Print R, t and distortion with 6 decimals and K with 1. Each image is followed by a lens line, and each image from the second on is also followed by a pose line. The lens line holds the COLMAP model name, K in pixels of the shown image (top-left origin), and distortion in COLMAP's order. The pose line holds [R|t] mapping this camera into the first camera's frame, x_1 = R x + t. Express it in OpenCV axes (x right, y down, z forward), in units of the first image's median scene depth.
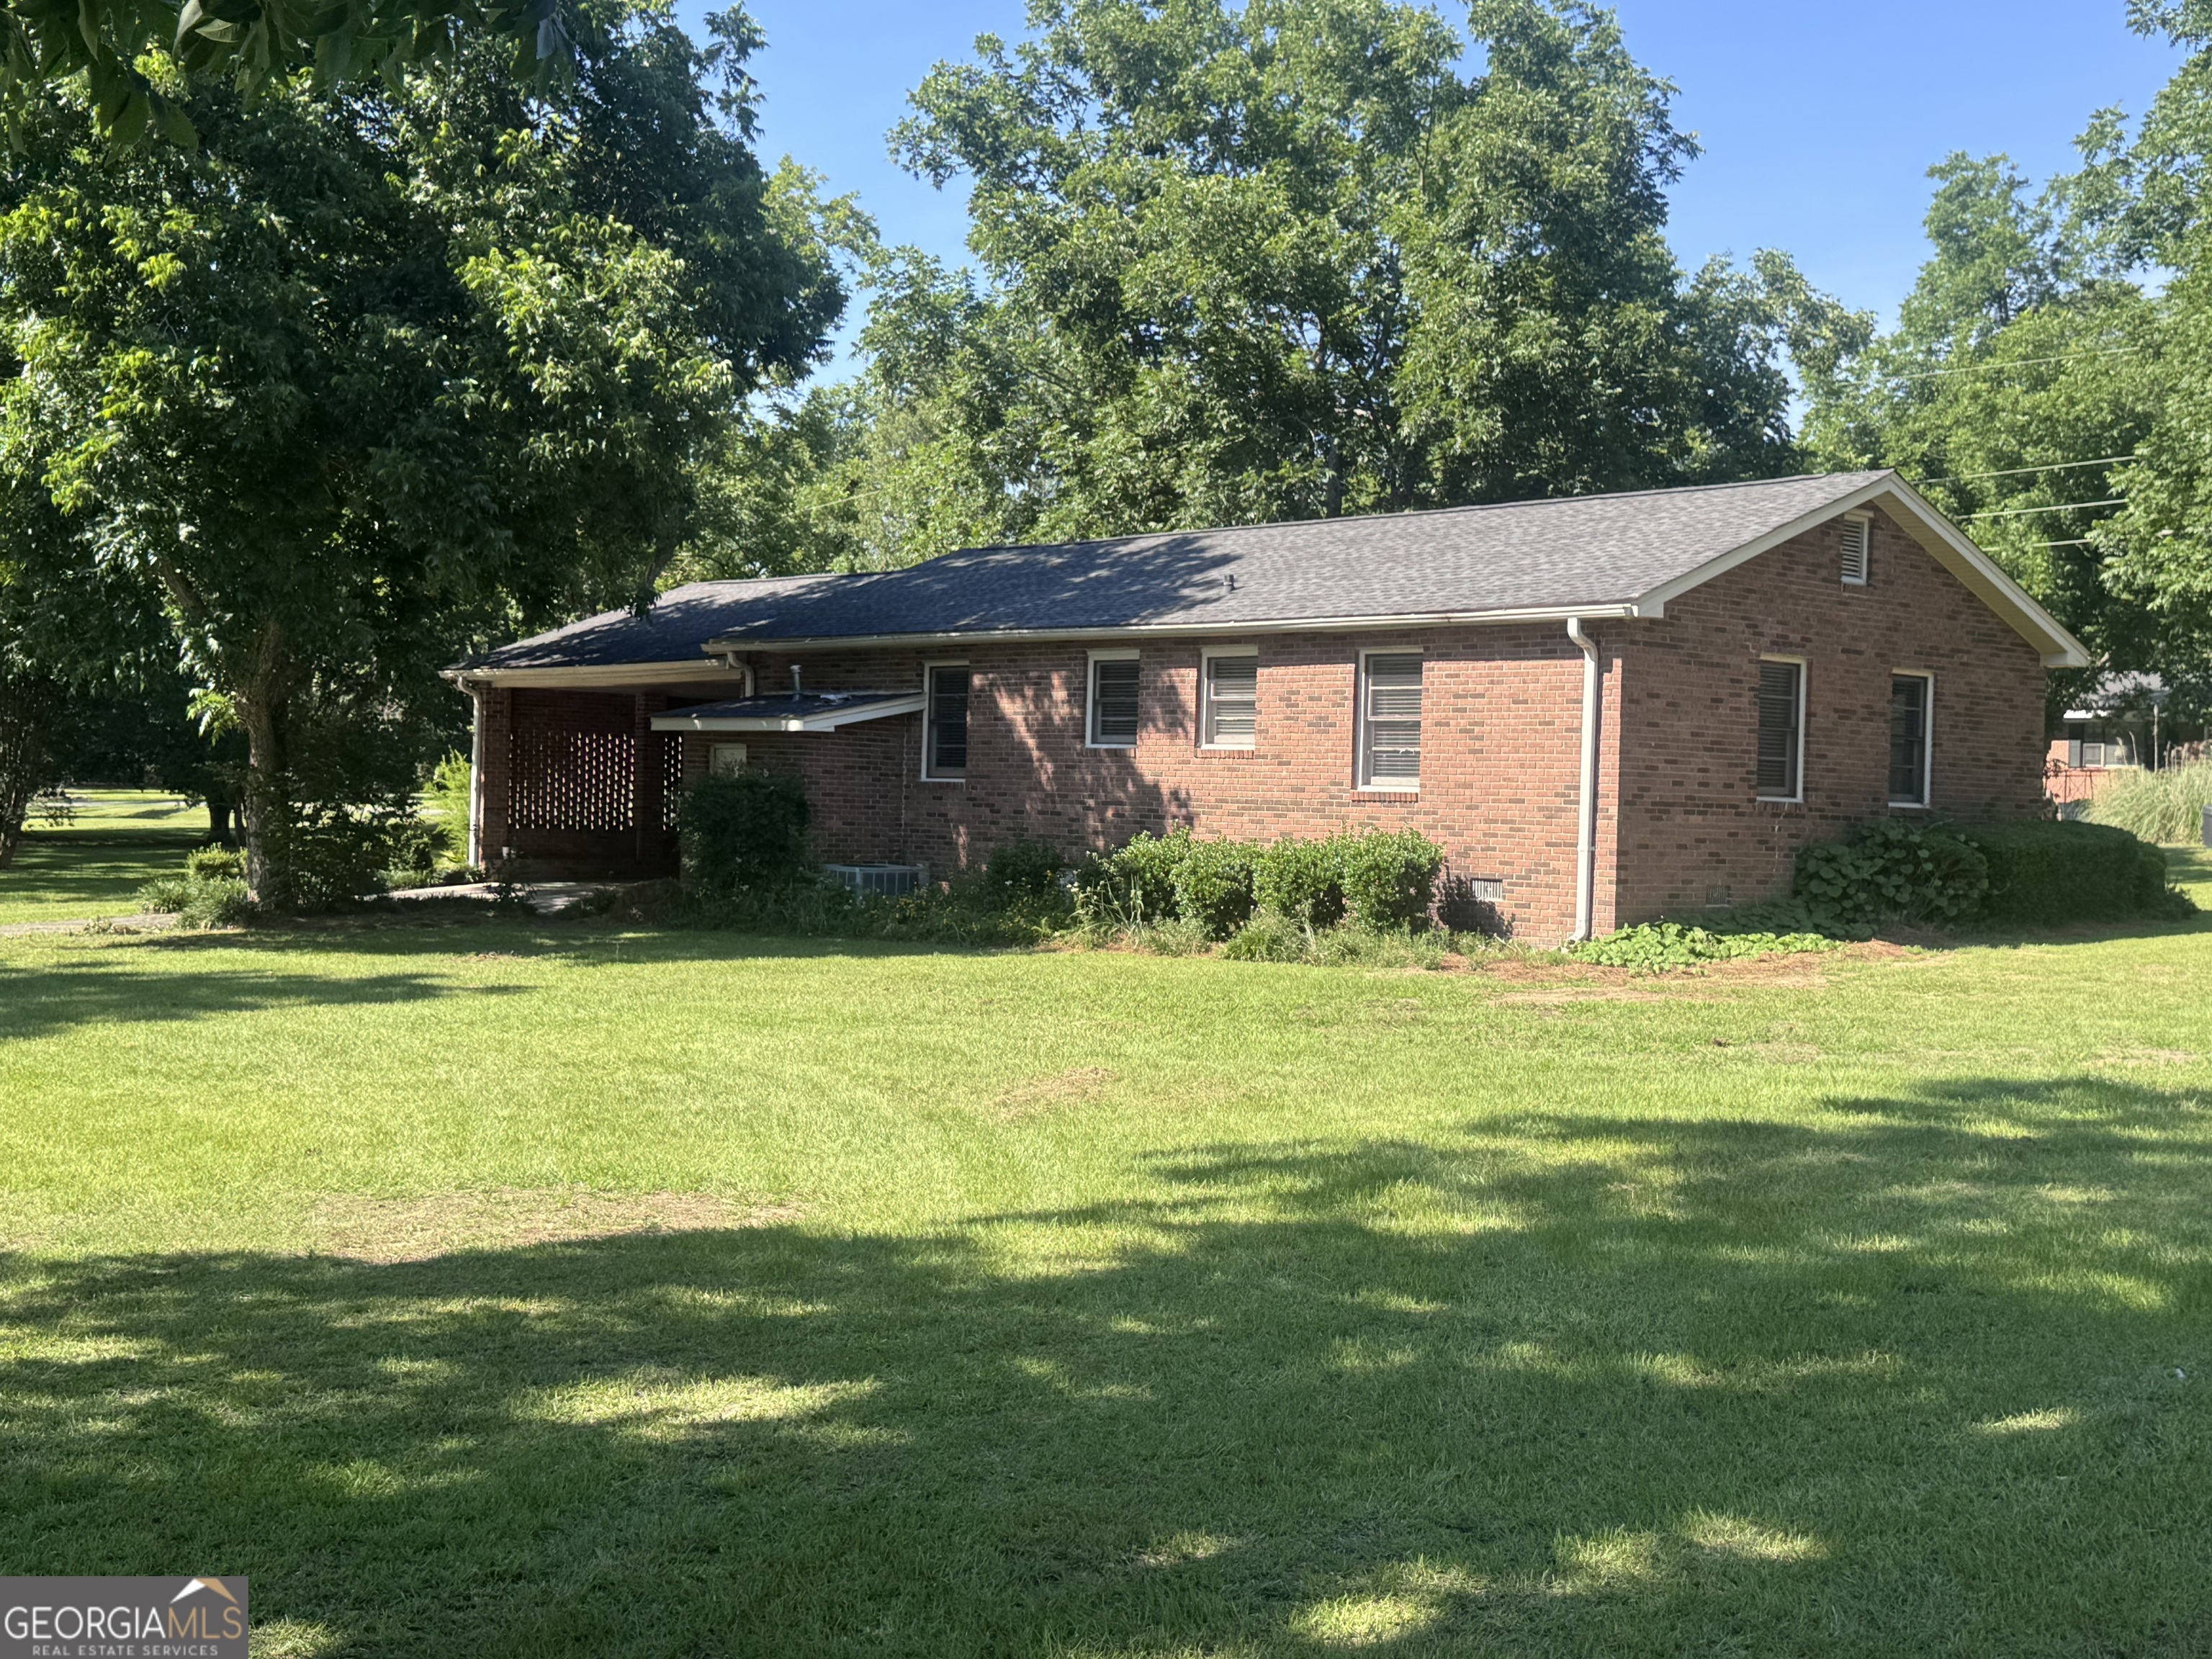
lens RADIAL K [[2382.6, 0, 1106.0], [0, 2382.6, 829.5], [0, 0, 1]] dist [0.169412, -0.005484]
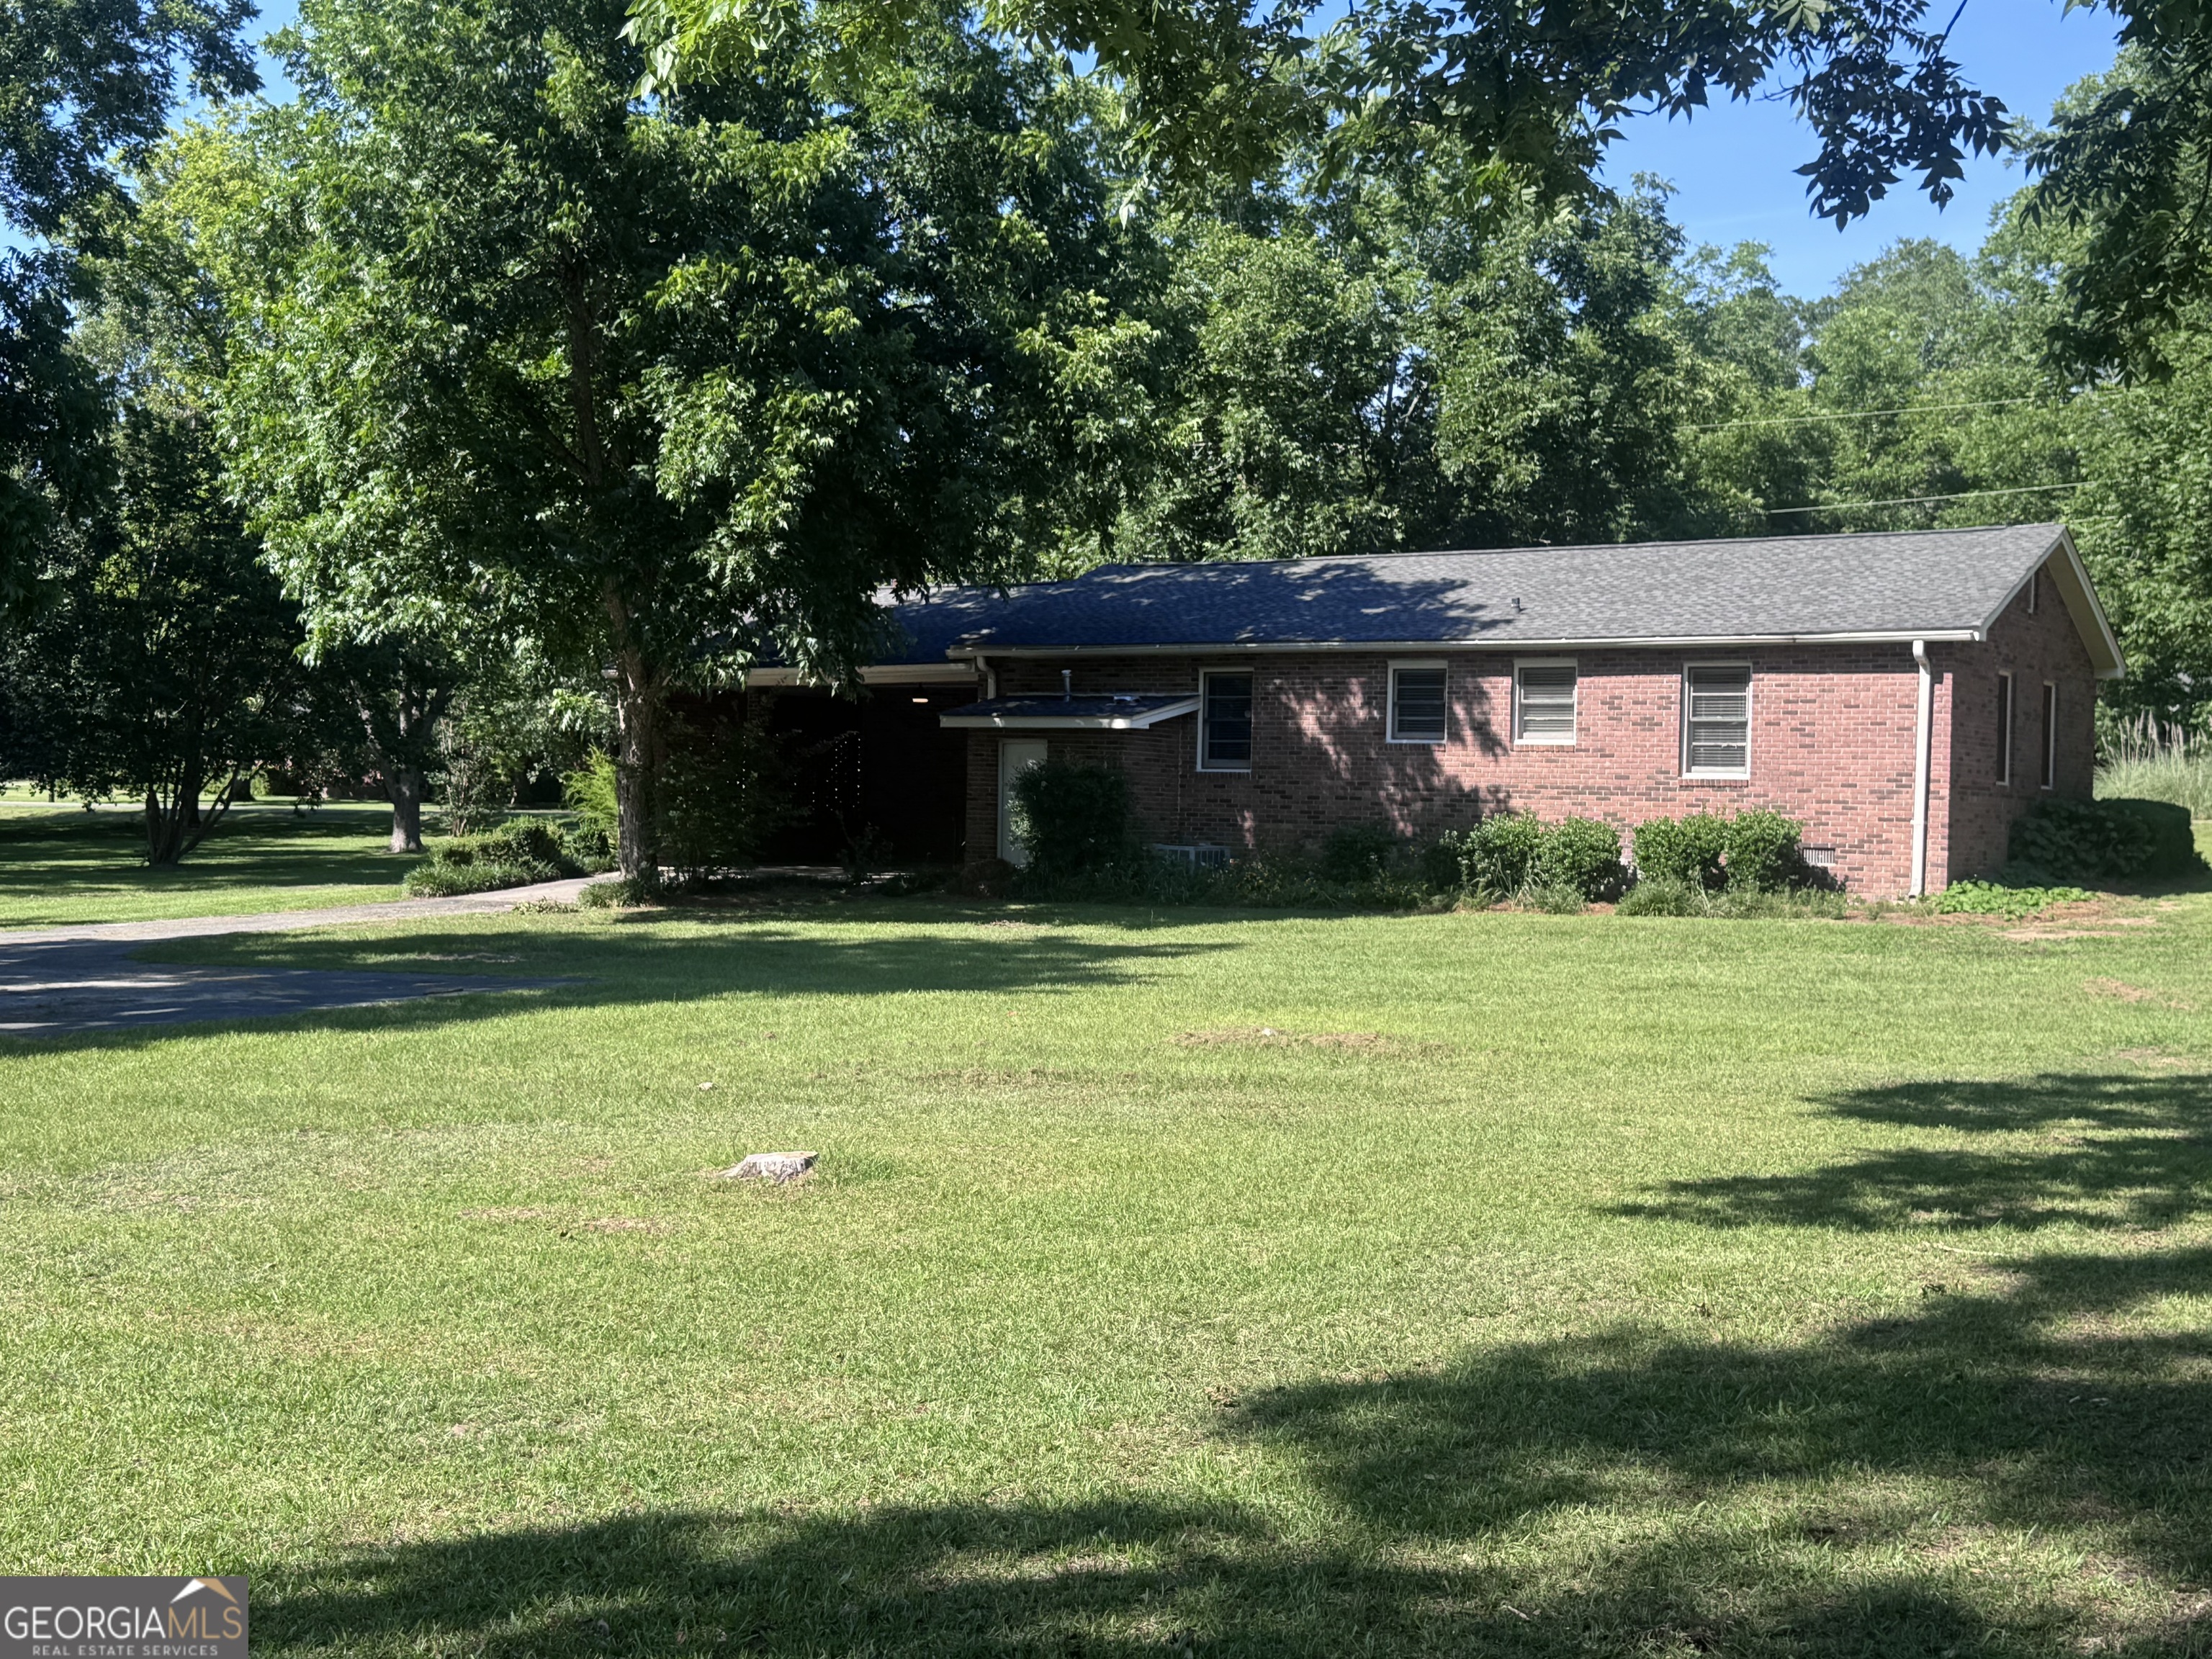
lens RADIAL K [[2382.6, 0, 1106.0], [0, 2382.6, 829.5], [0, 0, 1]] dist [0.169412, -0.005484]
pose [[0.970665, -0.007490, 0.240320, -0.479722], [0.006807, 0.999970, 0.003672, 0.003664], [-0.240341, -0.001929, 0.970687, -0.129643]]
